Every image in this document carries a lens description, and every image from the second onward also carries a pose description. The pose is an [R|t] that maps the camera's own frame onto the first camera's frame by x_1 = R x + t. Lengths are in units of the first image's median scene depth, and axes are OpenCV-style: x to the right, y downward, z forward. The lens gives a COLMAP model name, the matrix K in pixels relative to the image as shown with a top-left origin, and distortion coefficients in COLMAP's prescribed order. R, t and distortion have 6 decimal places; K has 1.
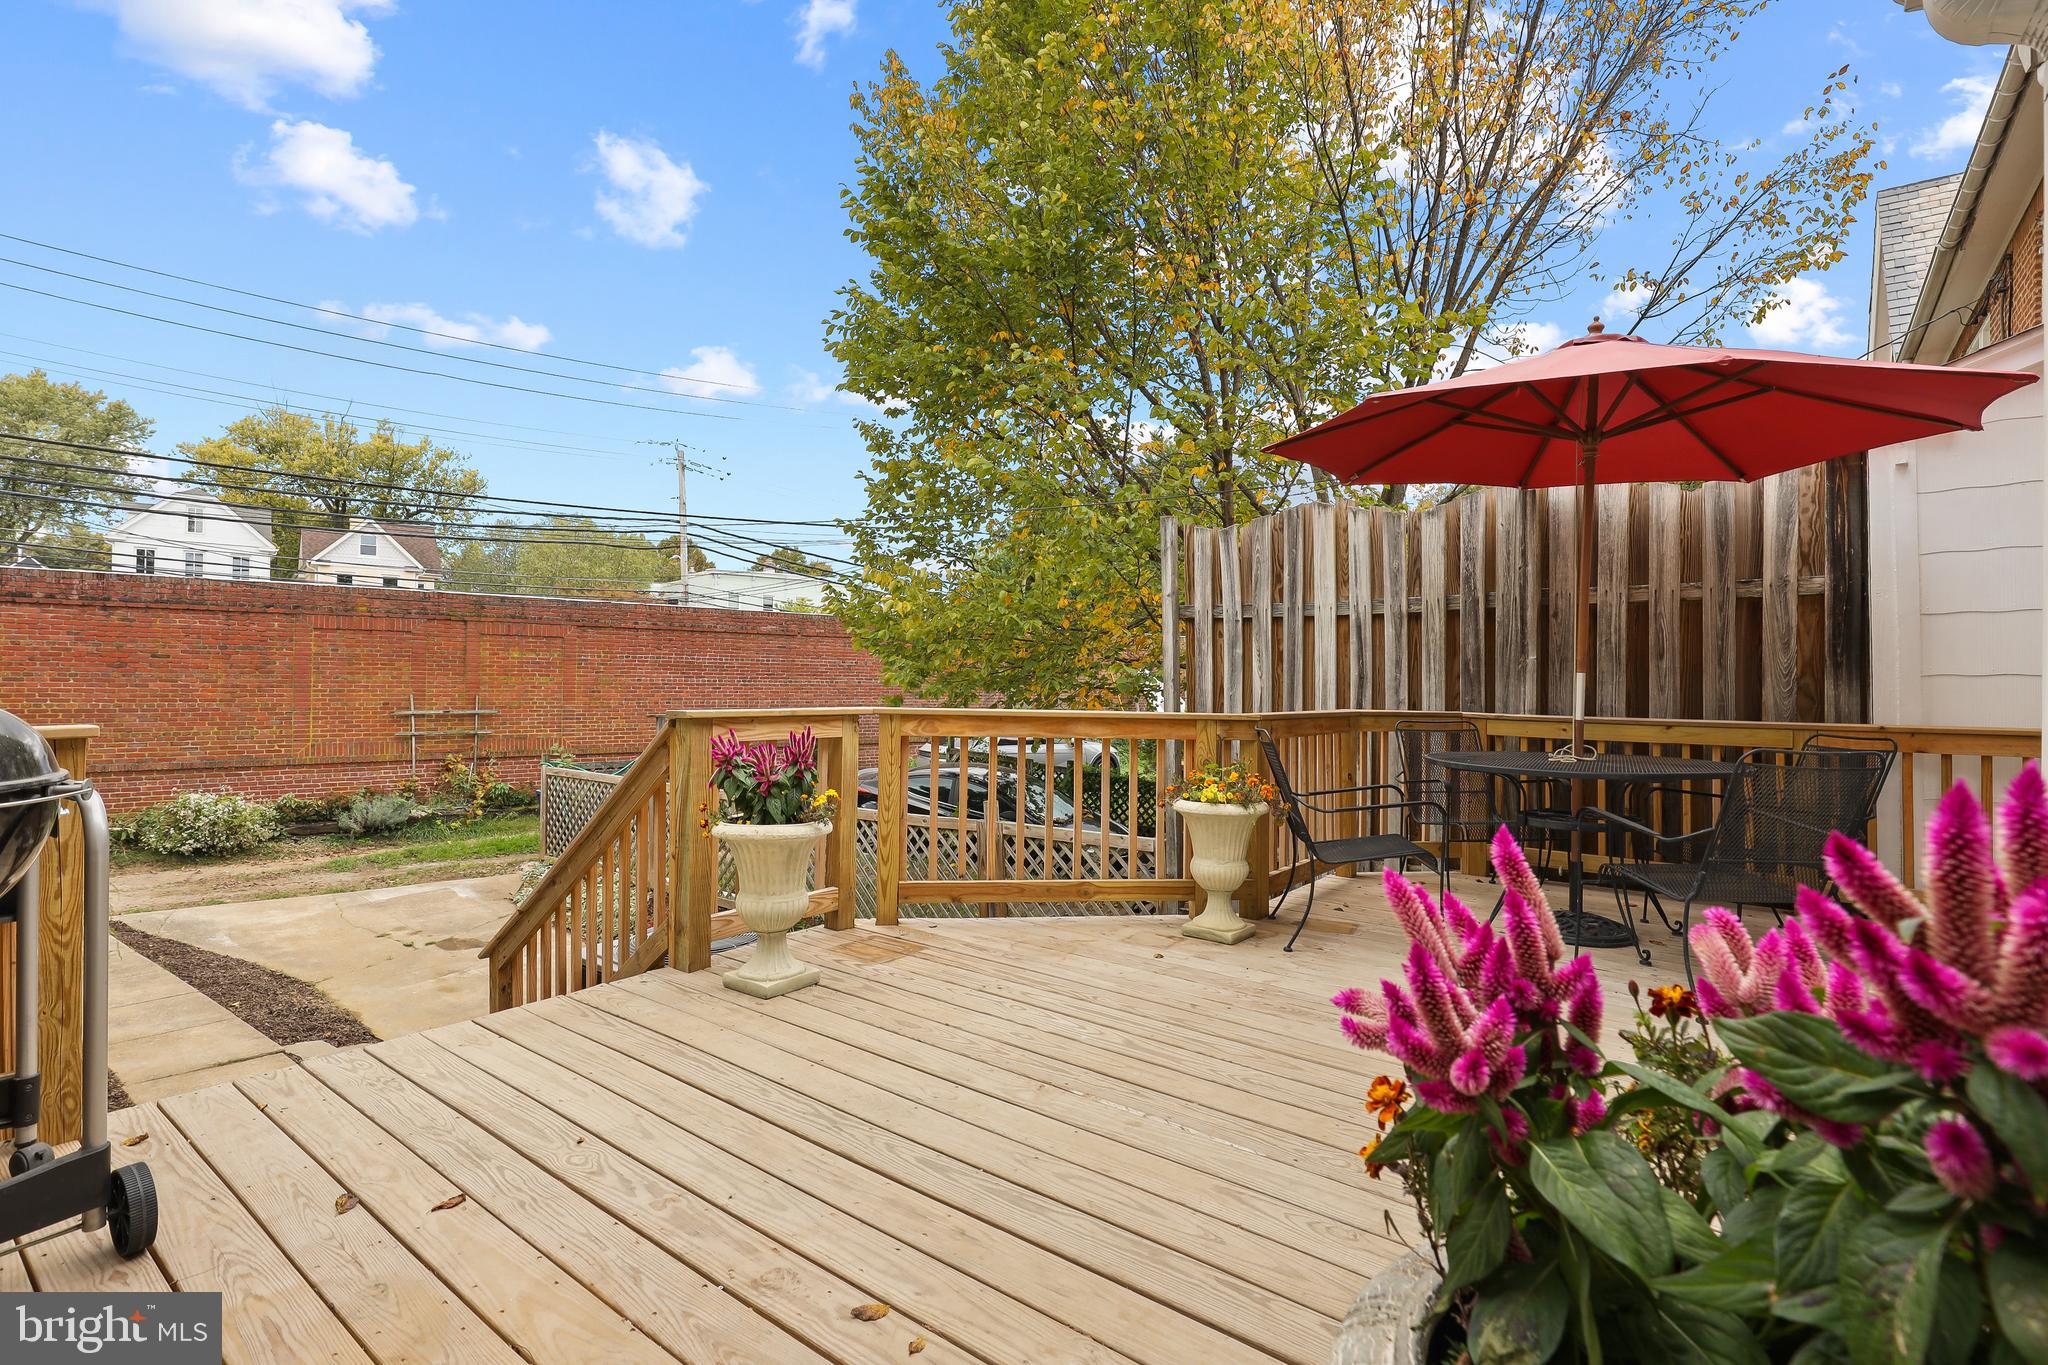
lens RADIAL K [[950.0, 0, 1038.9], [0, 950.0, 682.9], [0, 0, 1]] dist [0.000179, 0.000037]
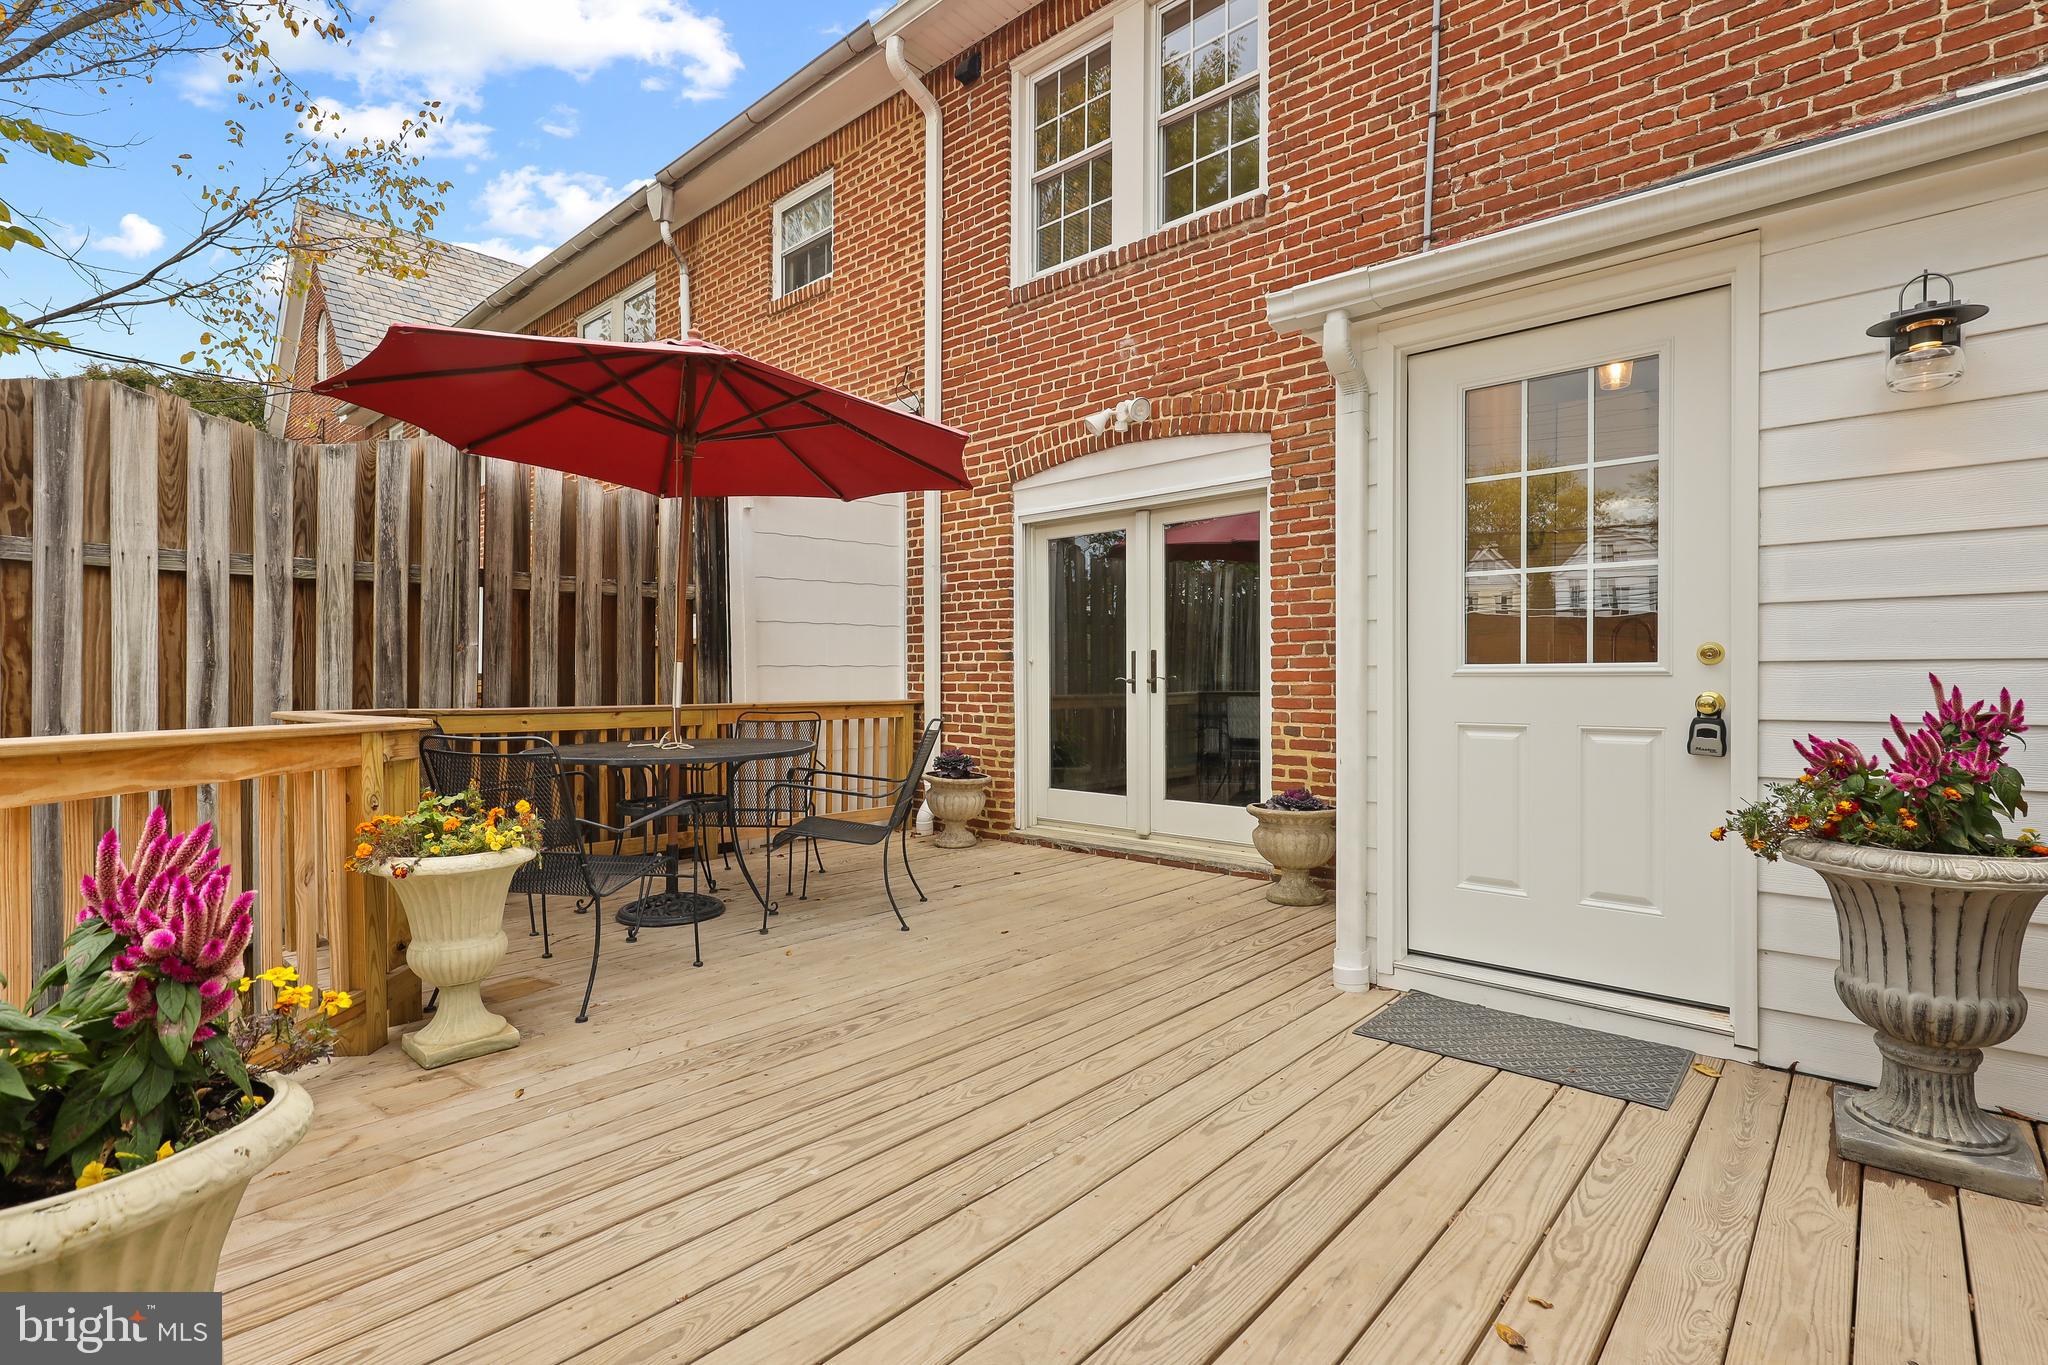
lens RADIAL K [[950.0, 0, 1038.9], [0, 950.0, 682.9], [0, 0, 1]] dist [0.000179, 0.000037]
pose [[0.078228, -0.013090, 0.996850, -0.349870], [0.004337, 0.999909, 0.012790, 0.000704], [-0.996926, 0.003323, 0.078277, 0.426466]]
